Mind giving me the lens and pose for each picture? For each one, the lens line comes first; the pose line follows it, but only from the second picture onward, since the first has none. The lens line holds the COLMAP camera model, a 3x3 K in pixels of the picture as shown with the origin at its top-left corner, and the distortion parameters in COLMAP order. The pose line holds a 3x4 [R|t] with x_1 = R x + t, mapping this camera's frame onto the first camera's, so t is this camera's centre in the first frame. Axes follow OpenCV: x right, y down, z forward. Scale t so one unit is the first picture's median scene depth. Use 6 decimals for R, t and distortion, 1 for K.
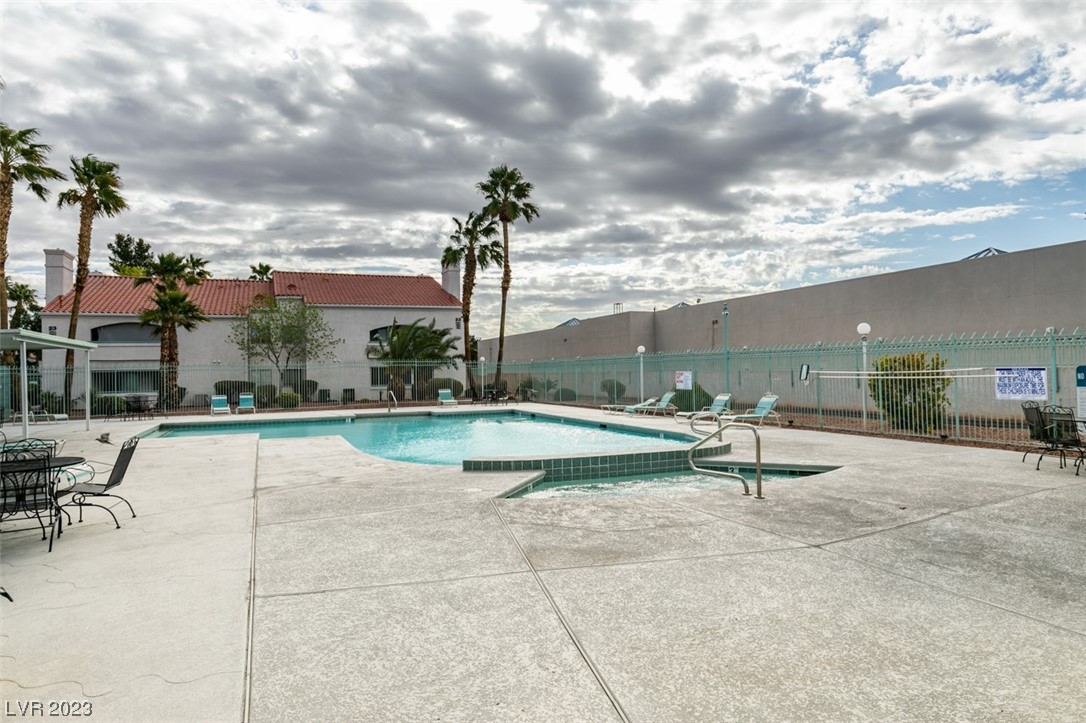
lens RADIAL K [[486.3, 0, 540.9], [0, 486.3, 362.2], [0, 0, 1]] dist [0.003344, -0.000465]
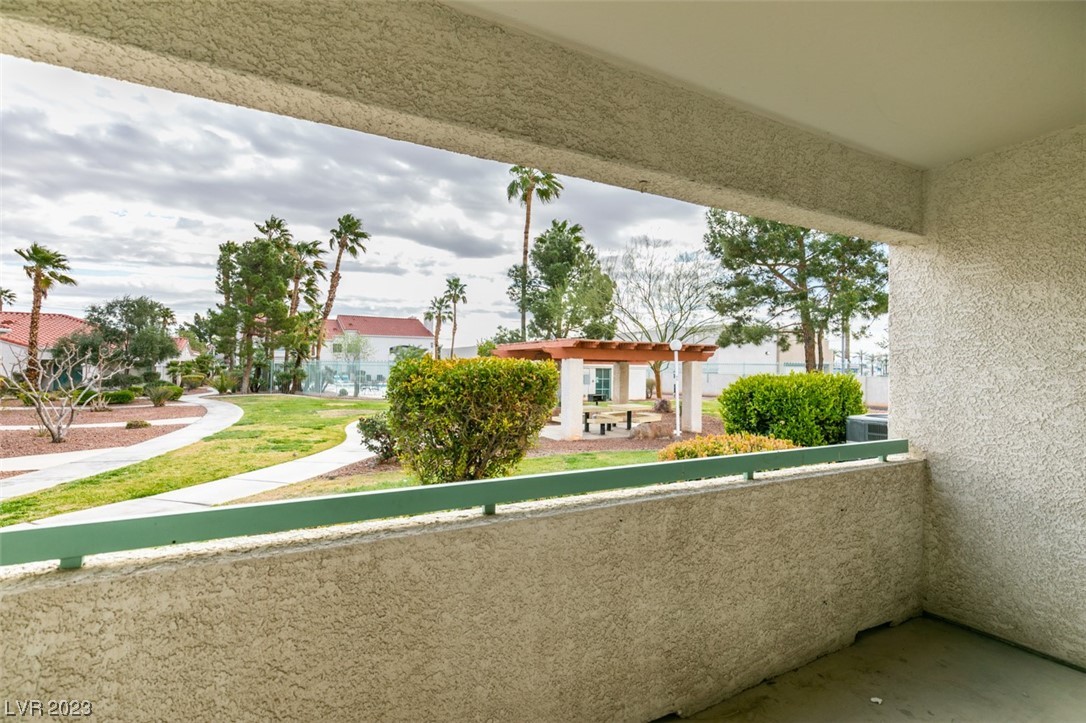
lens RADIAL K [[486.3, 0, 540.9], [0, 486.3, 362.2], [0, 0, 1]] dist [0.003344, -0.000465]
pose [[0.993300, 0.011890, 0.114954, 0.069288], [-0.015828, 0.999317, 0.033399, -0.089985], [-0.114478, -0.034995, 0.992809, -1.285346]]
